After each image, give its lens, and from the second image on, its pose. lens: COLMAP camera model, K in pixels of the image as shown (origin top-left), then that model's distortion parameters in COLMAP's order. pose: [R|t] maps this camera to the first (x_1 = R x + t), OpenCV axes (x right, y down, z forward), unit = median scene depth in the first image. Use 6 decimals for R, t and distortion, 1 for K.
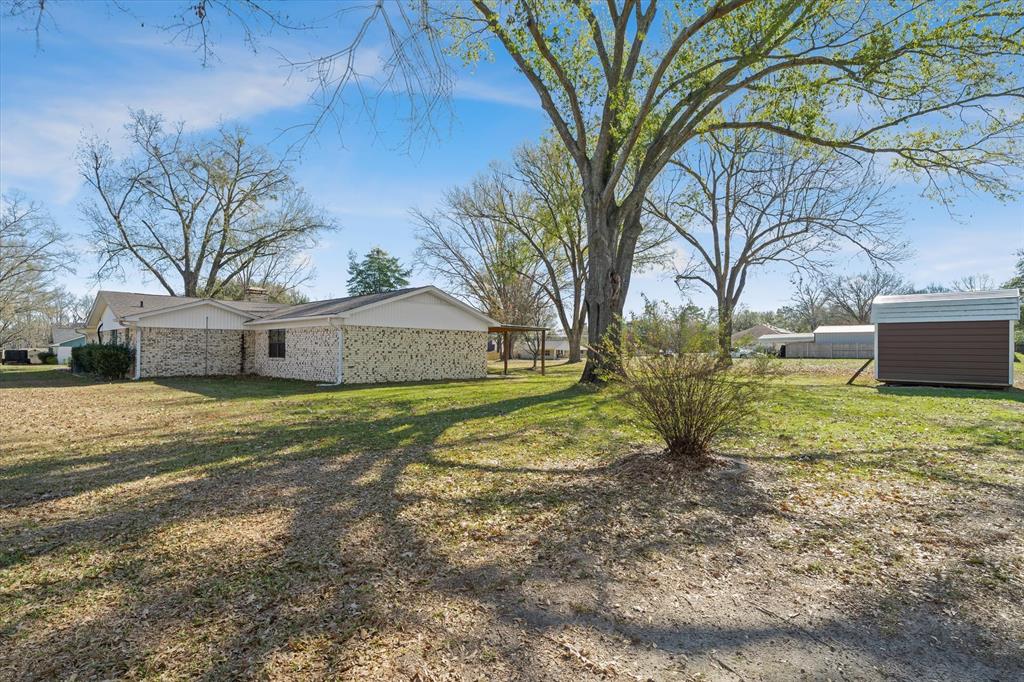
lens RADIAL K [[483.0, 0, 507.5], [0, 483.0, 346.9], [0, 0, 1]] dist [-0.000621, 0.000323]
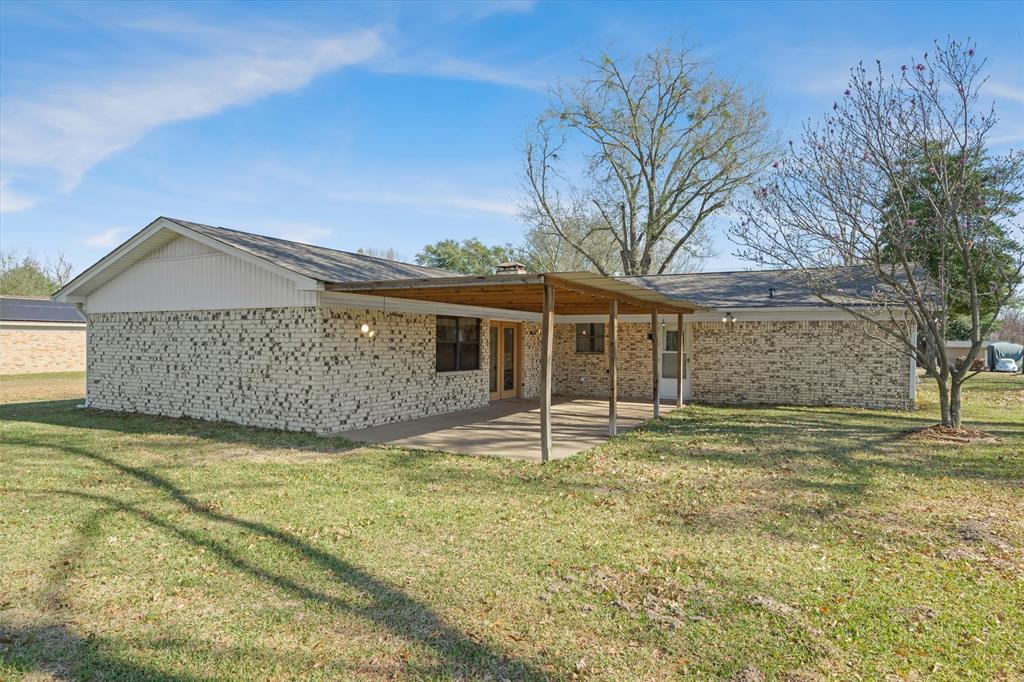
lens RADIAL K [[572.8, 0, 512.0], [0, 572.8, 341.0], [0, 0, 1]] dist [-0.002574, -0.000469]
pose [[0.293629, 0.001272, -0.955919, 0.472487], [0.008371, 0.999957, 0.003902, -0.007183], [0.955883, -0.009148, 0.293606, 1.168254]]
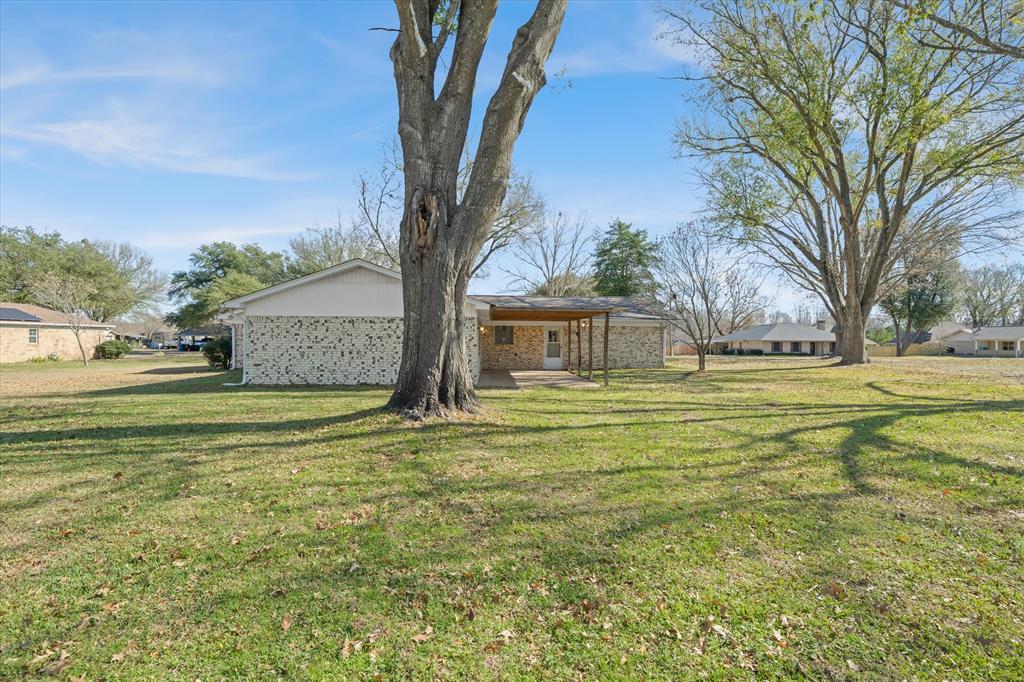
lens RADIAL K [[483.0, 0, 507.5], [0, 483.0, 346.9], [0, 0, 1]] dist [-0.000621, 0.000323]
pose [[0.723214, 0.014343, -0.690475, 0.528736], [0.006045, 0.999615, 0.027096, -0.009513], [0.690597, -0.023770, 0.722849, 0.623847]]
